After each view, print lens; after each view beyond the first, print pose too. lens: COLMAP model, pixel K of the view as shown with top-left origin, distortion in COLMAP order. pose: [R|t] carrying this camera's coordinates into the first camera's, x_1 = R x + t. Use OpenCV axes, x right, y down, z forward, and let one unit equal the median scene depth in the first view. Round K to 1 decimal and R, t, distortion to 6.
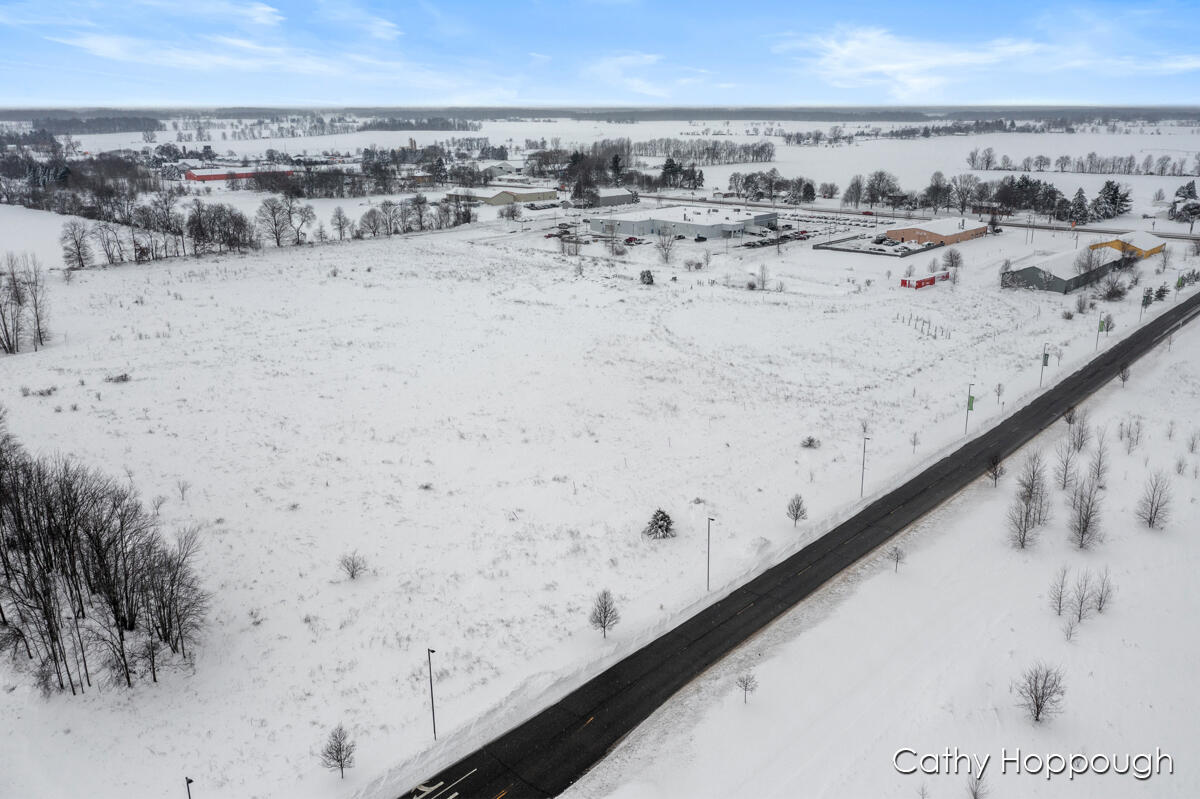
lens RADIAL K [[938.2, 0, 600.0], [0, 938.2, 399.5], [0, 0, 1]] dist [0.000991, 0.007248]
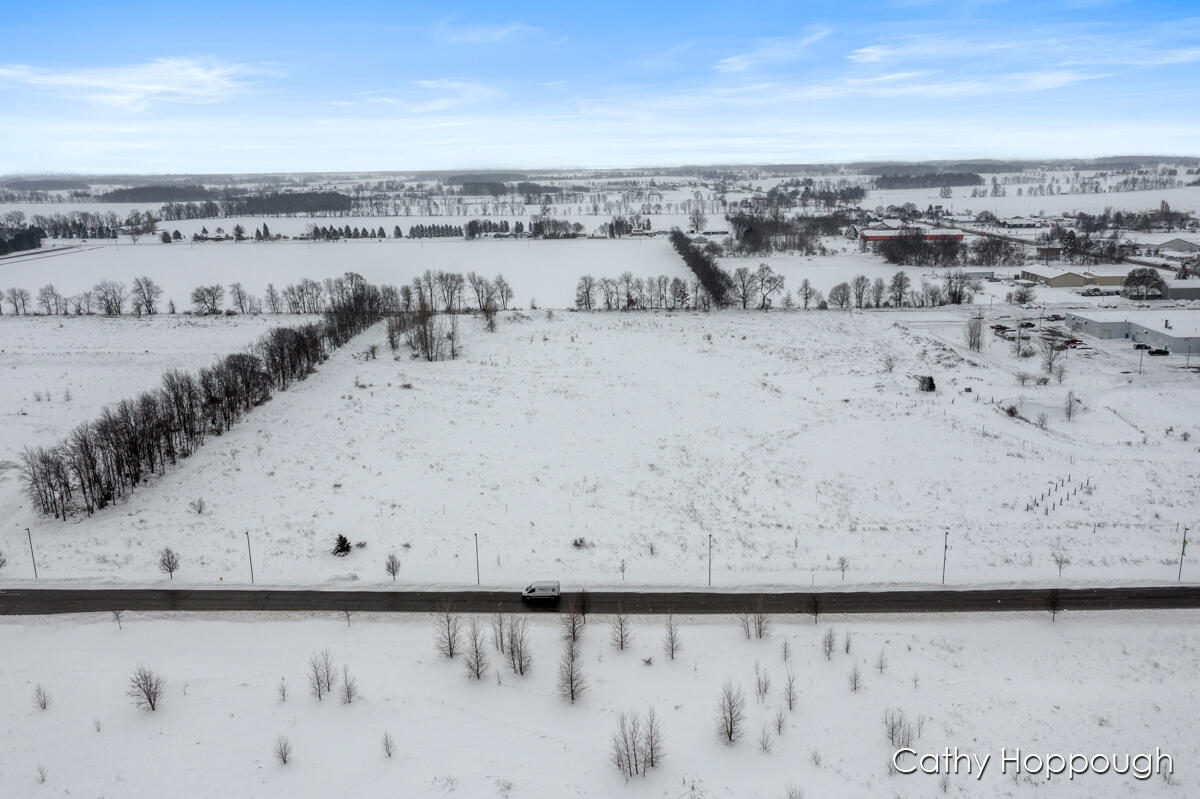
lens RADIAL K [[938.2, 0, 600.0], [0, 938.2, 399.5], [0, 0, 1]] dist [0.000991, 0.007248]
pose [[0.644852, 0.174505, -0.744119, 0.805700], [-0.209644, 0.976630, 0.047355, -0.136050], [0.734993, 0.125462, 0.666366, 0.217342]]
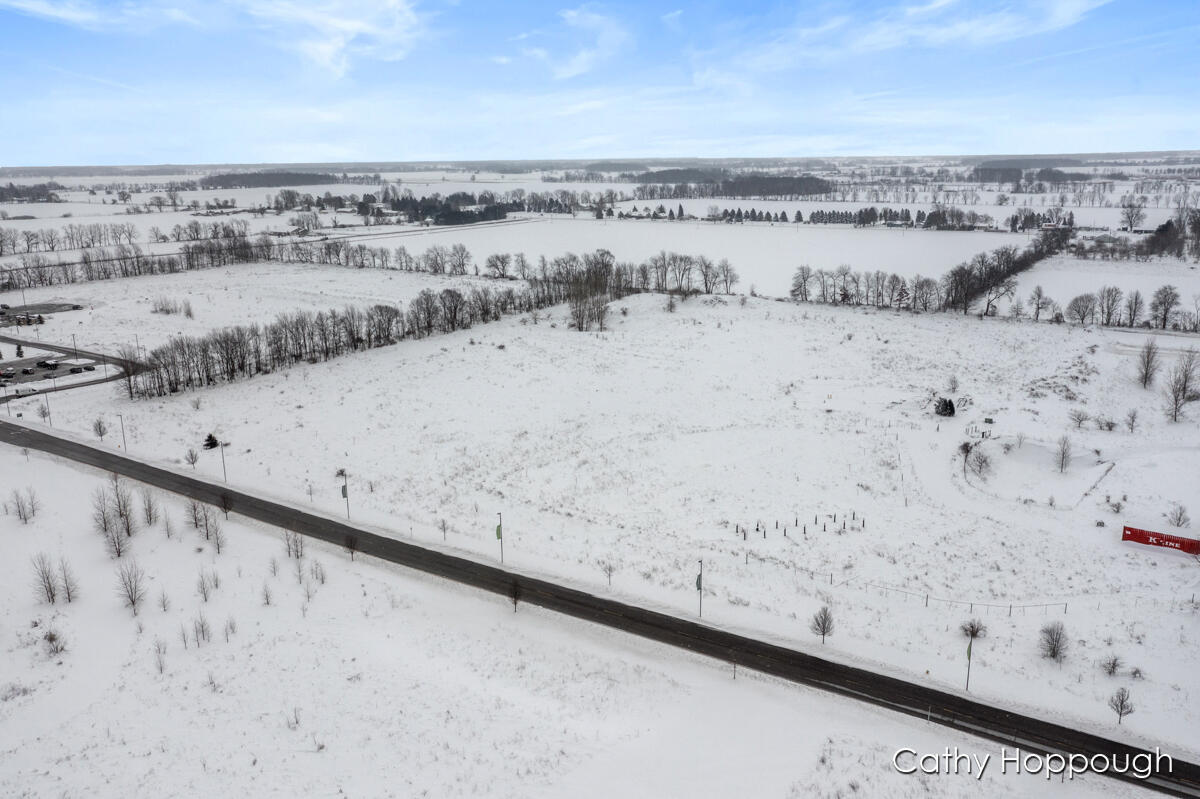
lens RADIAL K [[938.2, 0, 600.0], [0, 938.2, 399.5], [0, 0, 1]] dist [0.000991, 0.007248]
pose [[0.131179, 0.244822, -0.960653, 1.186415], [-0.278921, 0.938997, 0.201216, -0.325496], [0.951312, 0.241551, 0.191463, 0.844656]]
